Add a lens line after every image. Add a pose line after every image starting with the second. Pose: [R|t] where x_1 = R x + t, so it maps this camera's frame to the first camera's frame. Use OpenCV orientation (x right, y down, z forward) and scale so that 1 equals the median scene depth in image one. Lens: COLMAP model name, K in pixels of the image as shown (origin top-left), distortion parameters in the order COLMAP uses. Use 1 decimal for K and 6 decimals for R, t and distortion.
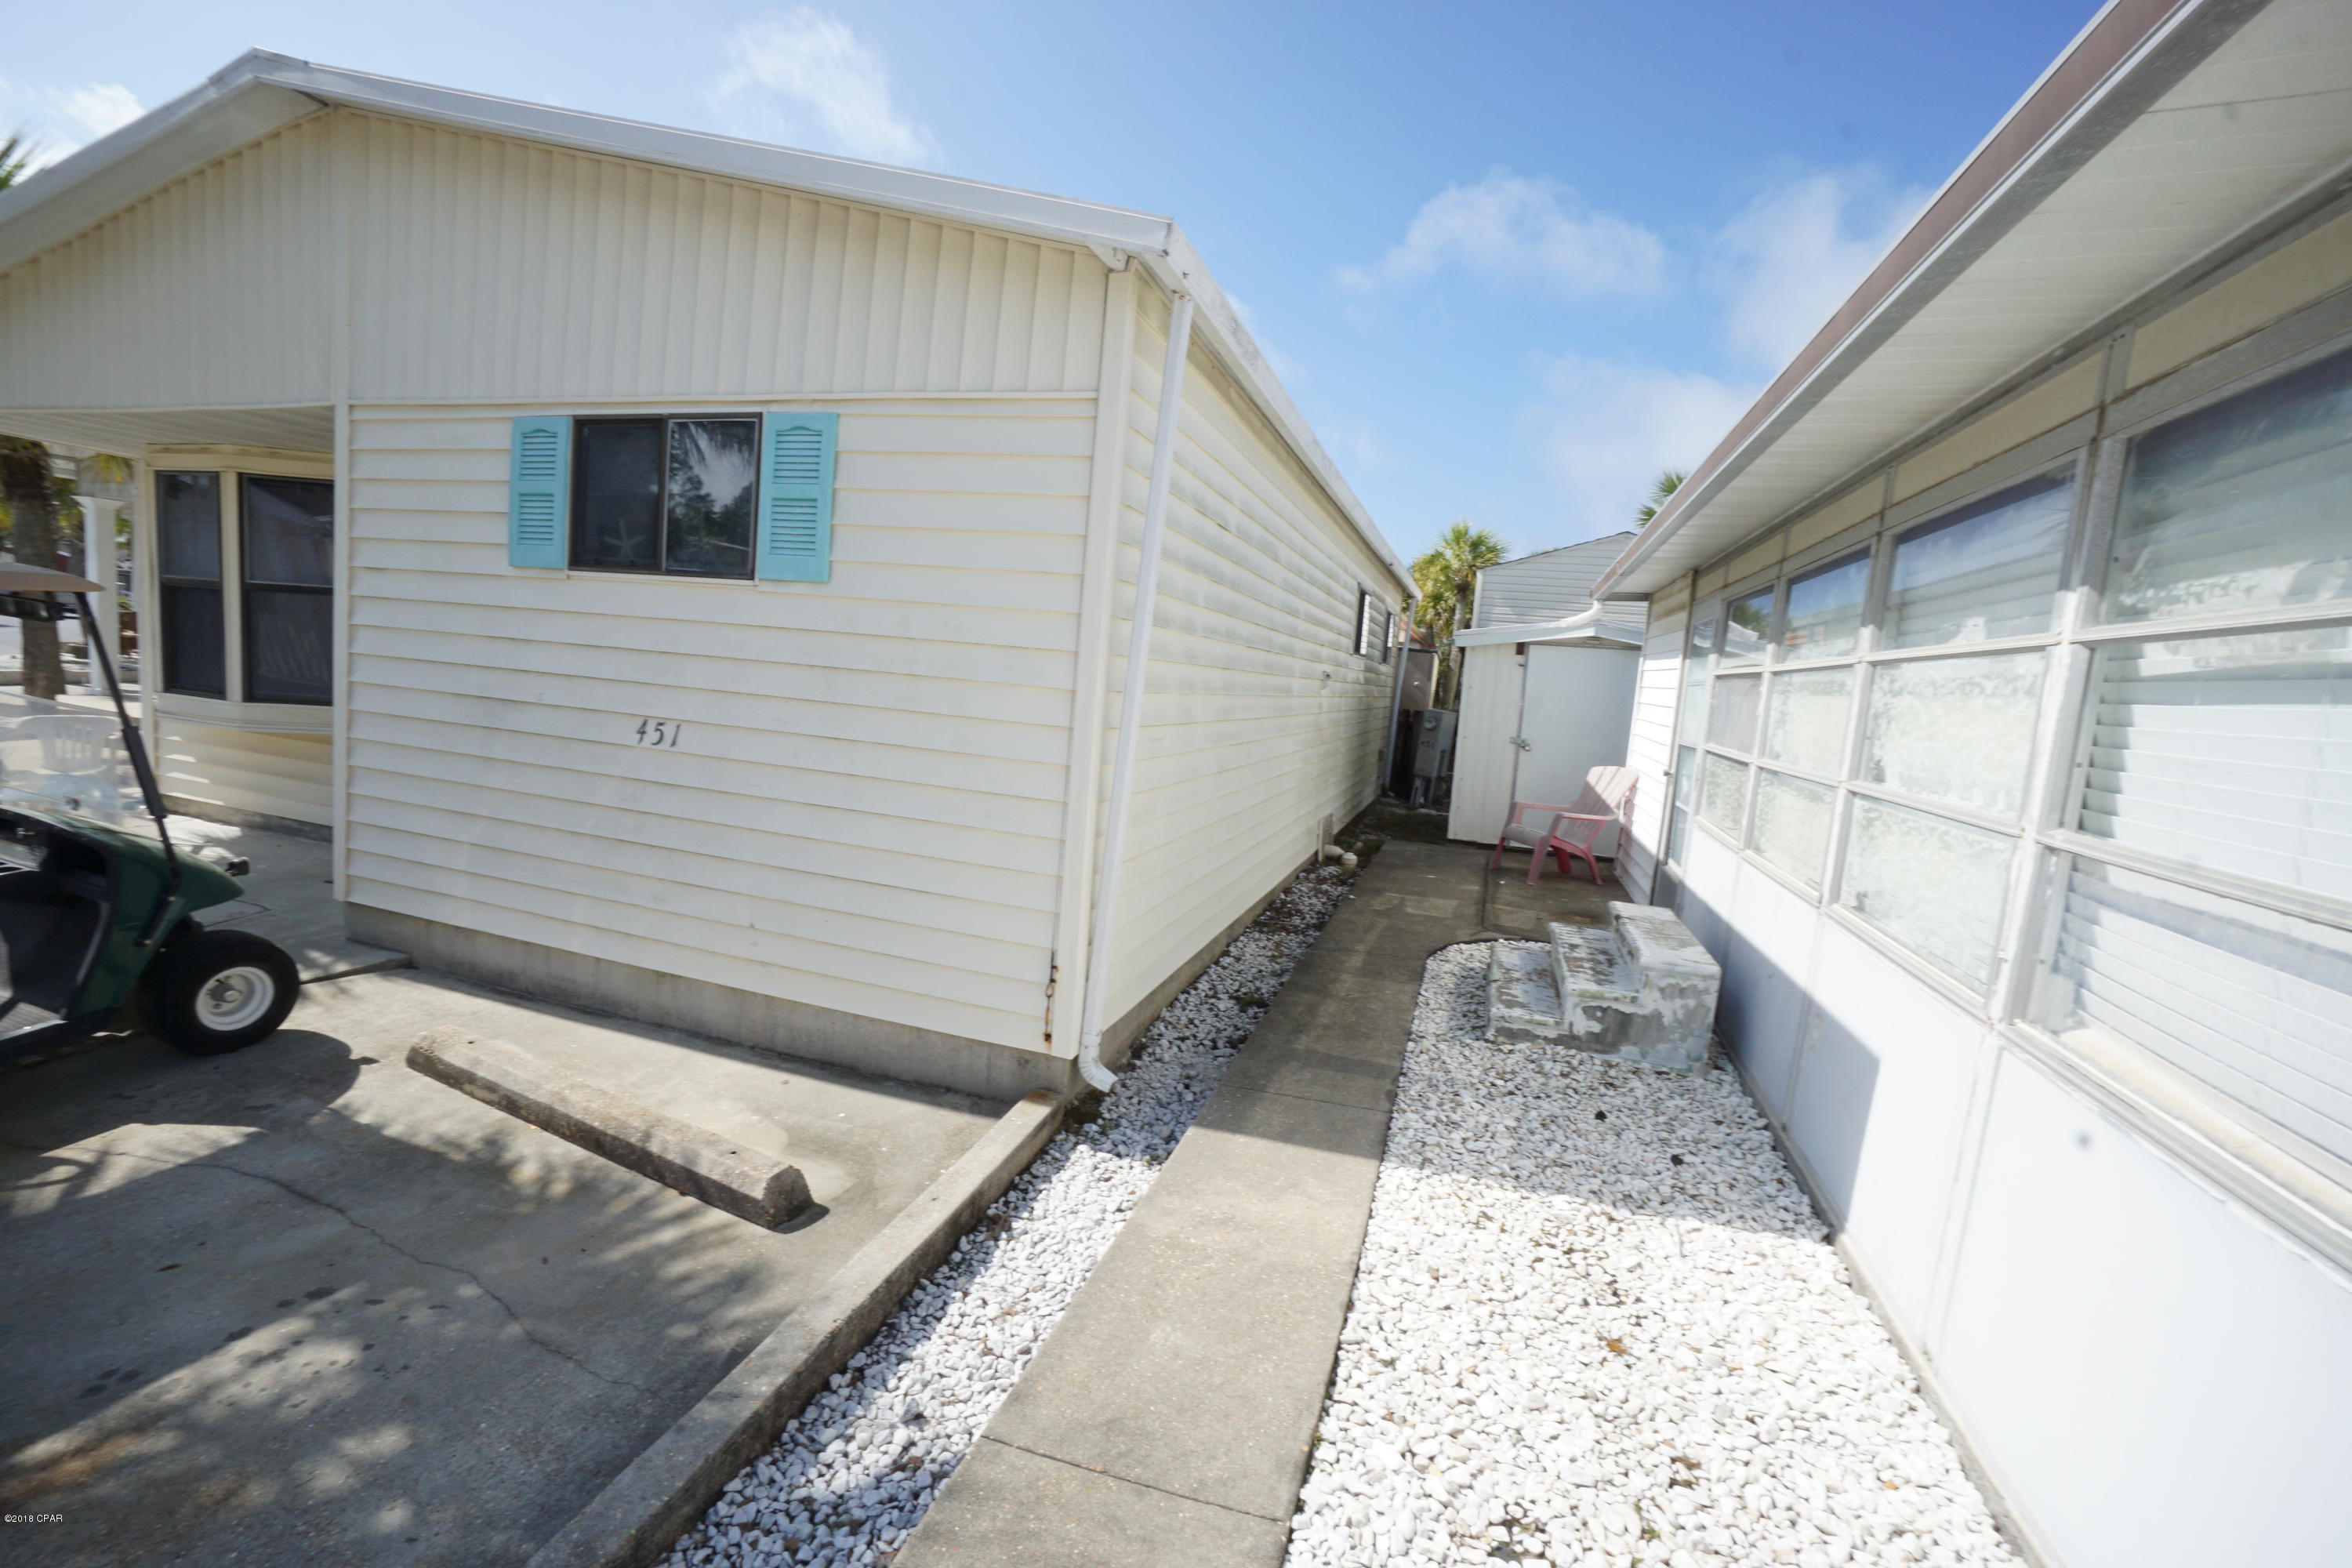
lens RADIAL K [[1038.6, 0, 1165.2], [0, 1038.6, 778.9], [0, 0, 1]] dist [-0.062418, 0.022695]
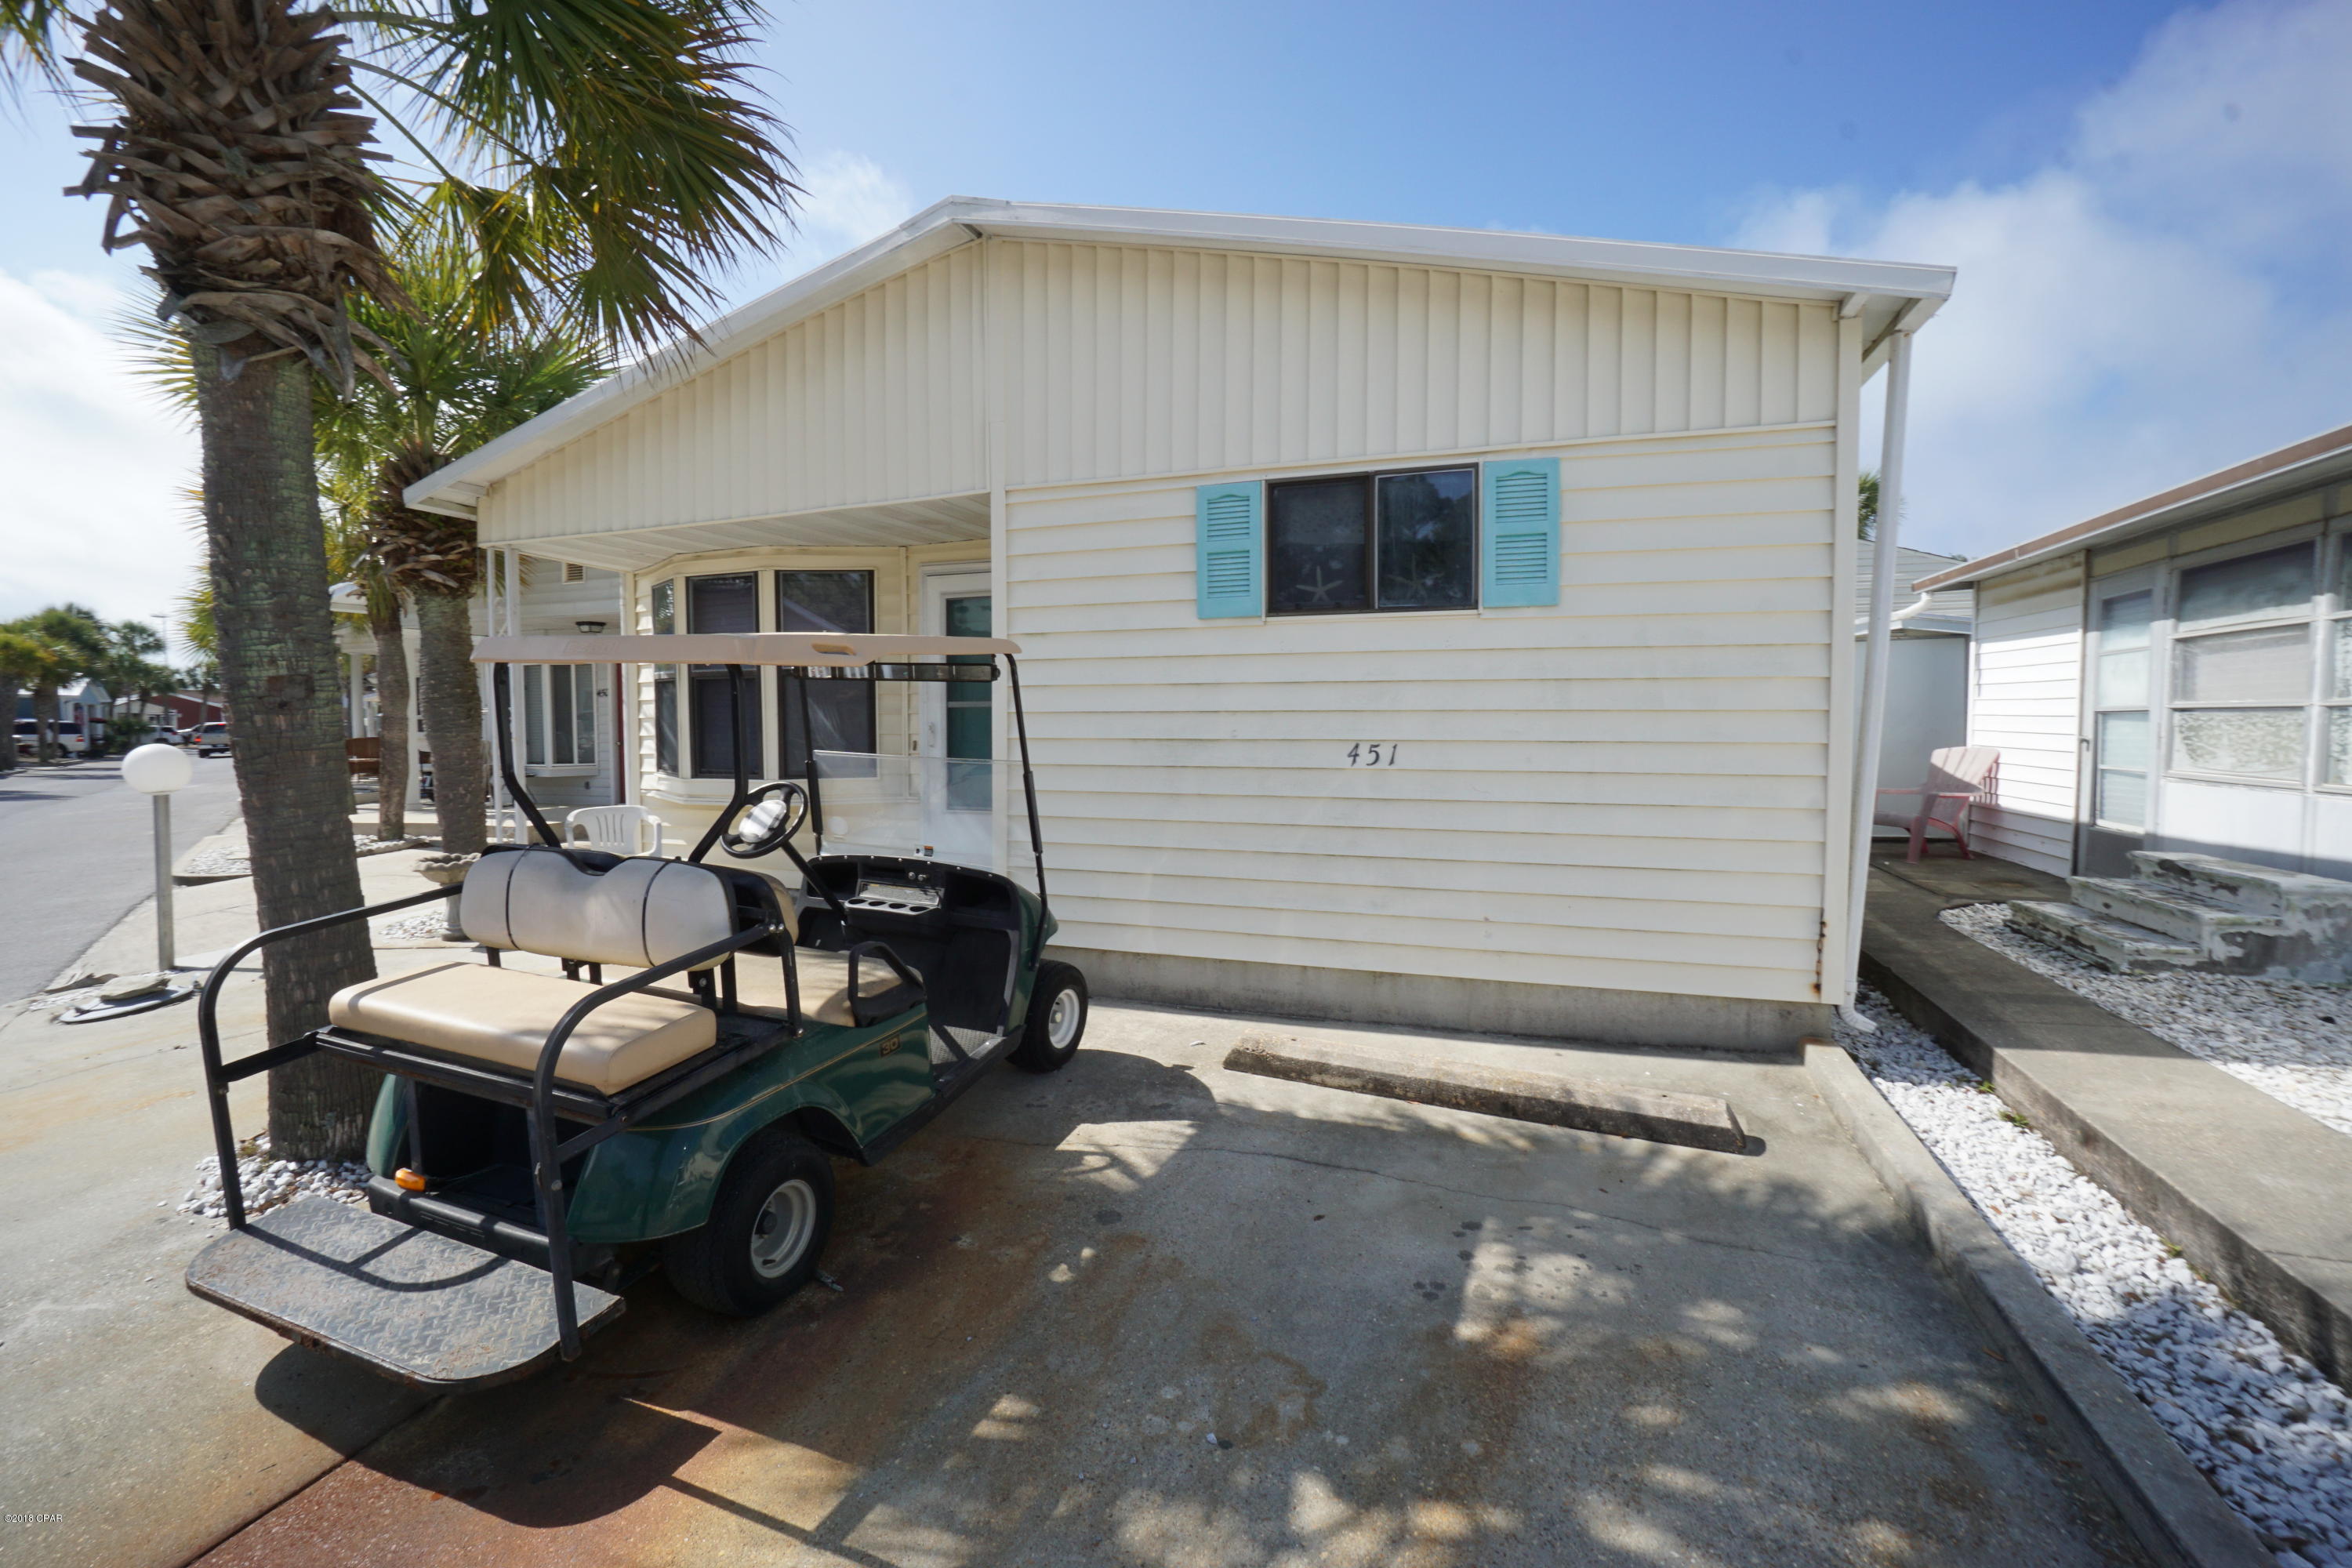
lens RADIAL K [[1038.6, 0, 1165.2], [0, 1038.6, 778.9], [0, 0, 1]] dist [-0.062418, 0.022695]
pose [[0.995574, -0.082734, -0.044582, -0.672963], [0.080146, 0.995152, -0.057005, 0.027573], [0.049082, 0.053180, 0.997378, -0.129775]]
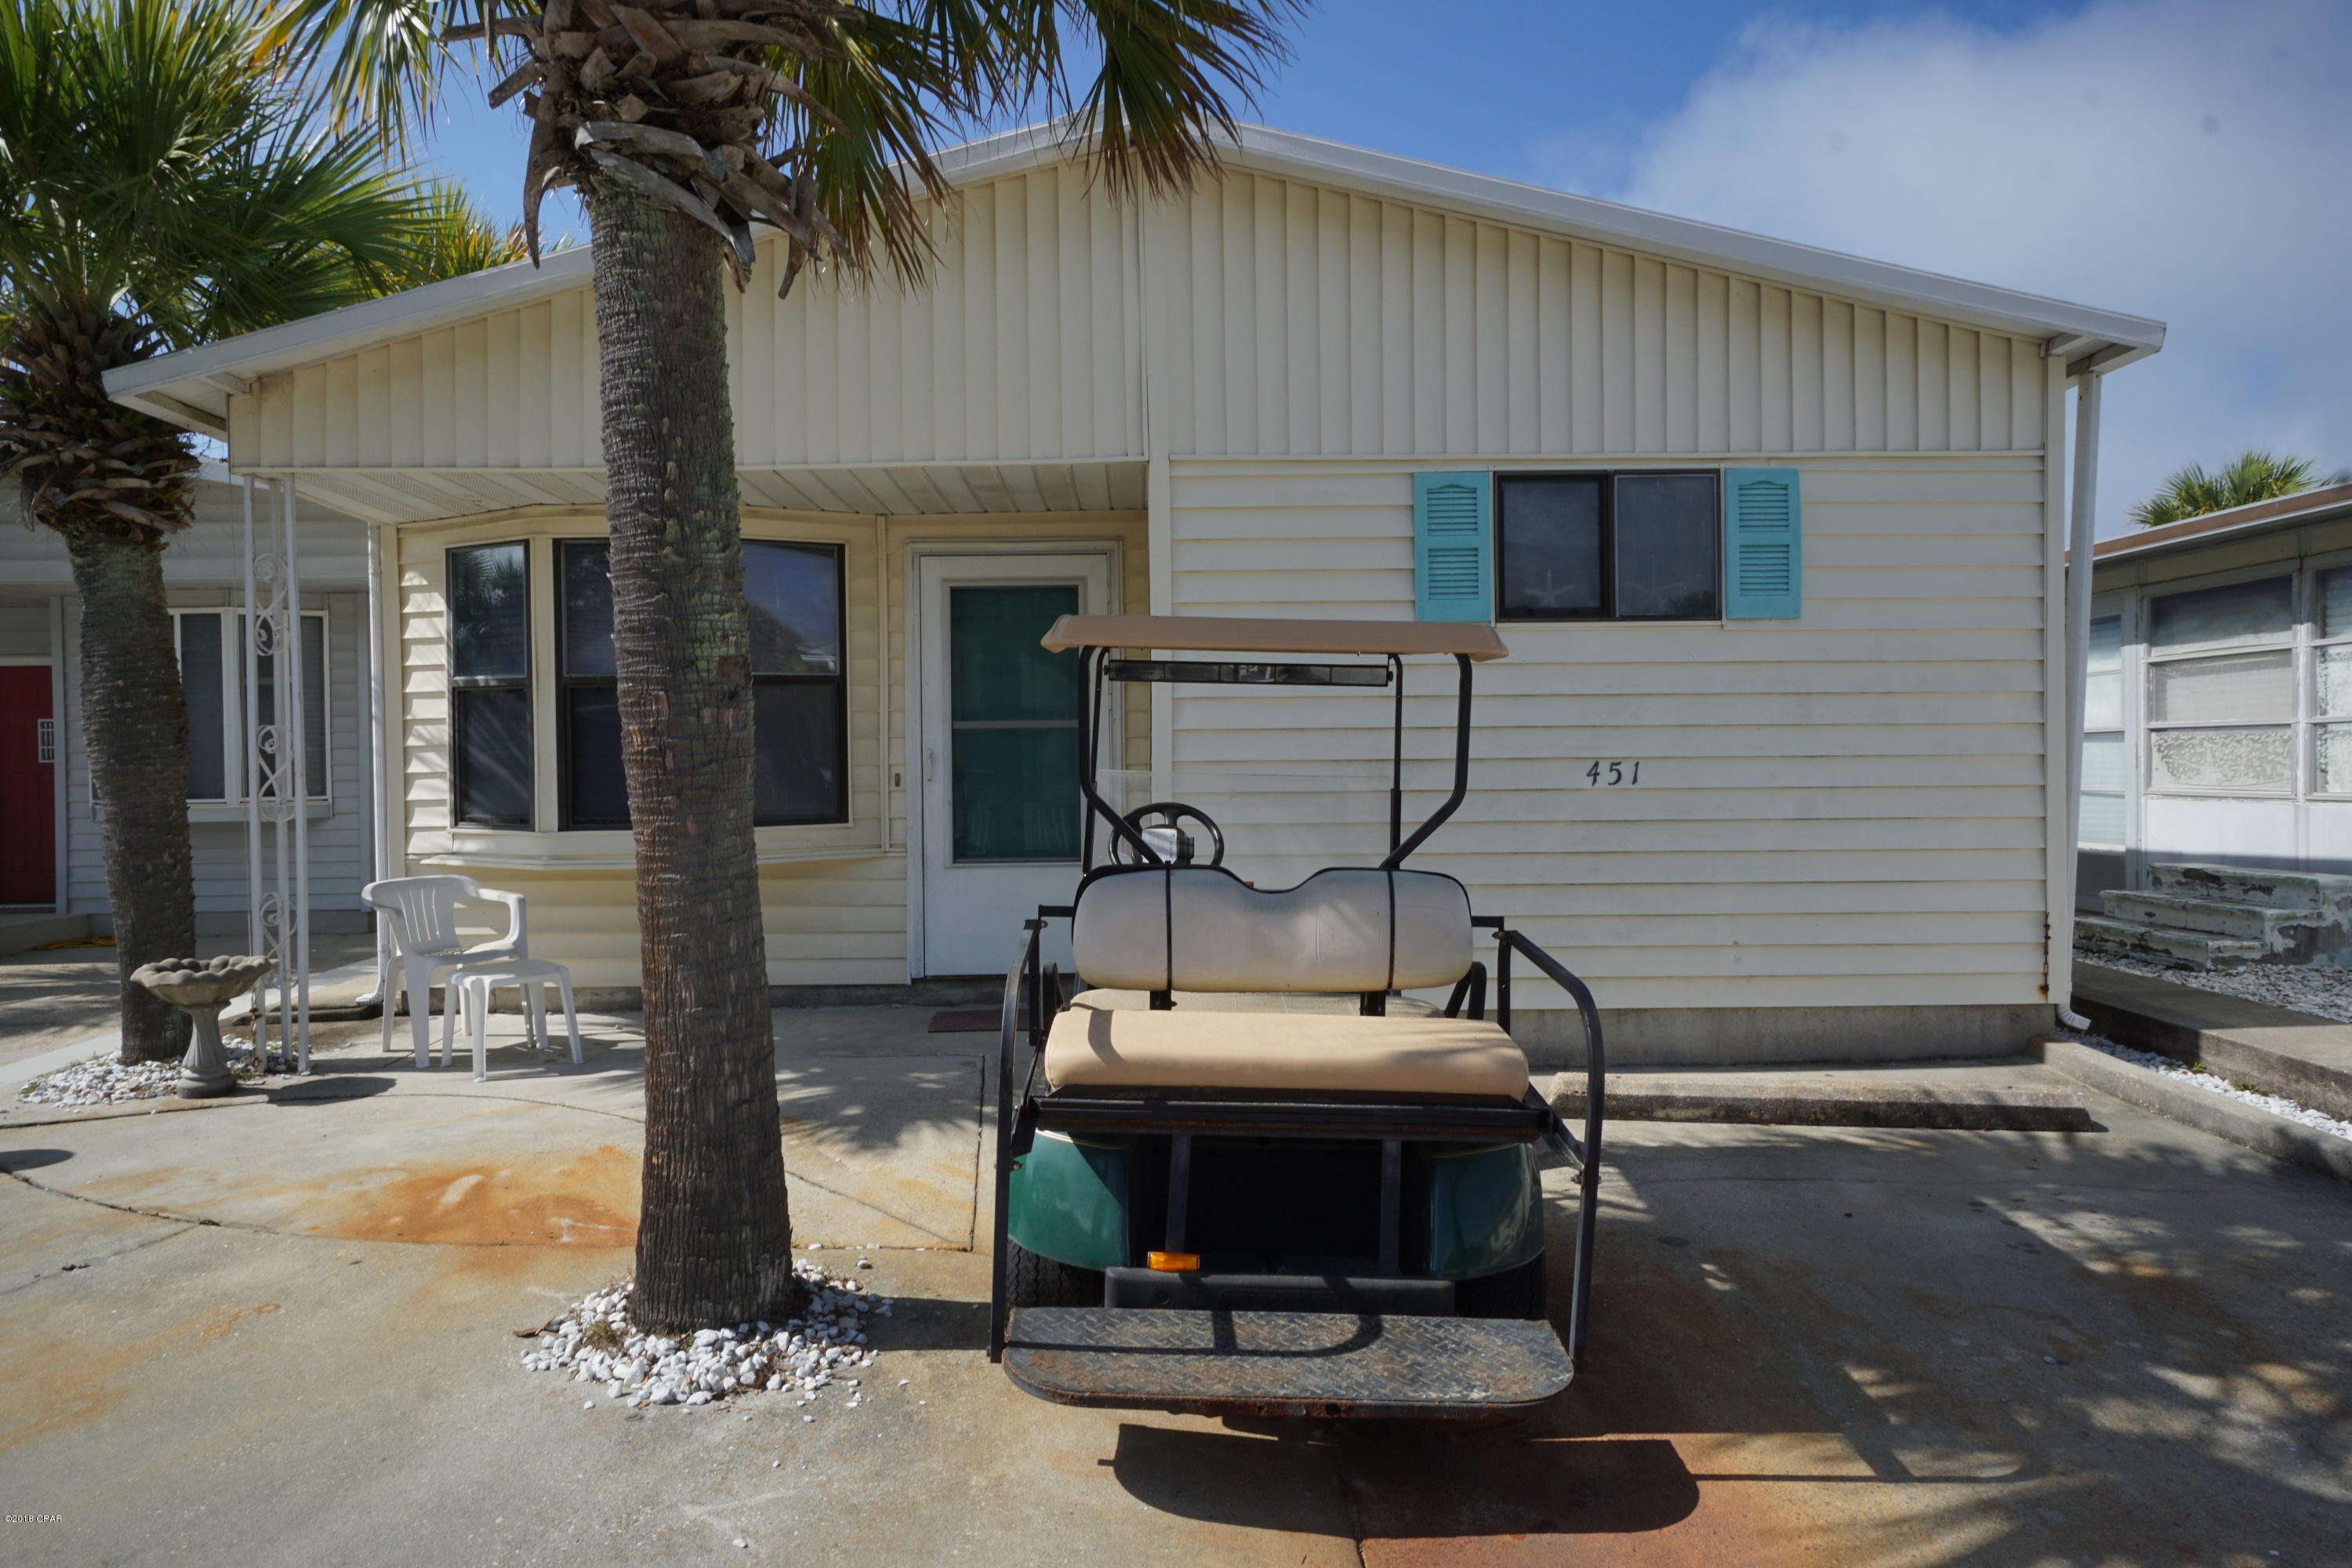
lens RADIAL K [[1447.4, 0, 1168.1], [0, 1447.4, 788.1], [0, 0, 1]] dist [-0.014066, 0.023413]
pose [[0.945444, -0.096212, 0.311254, -1.377626], [0.122135, 0.990393, -0.064846, 0.009694], [-0.302025, 0.099323, 0.948112, -0.243435]]
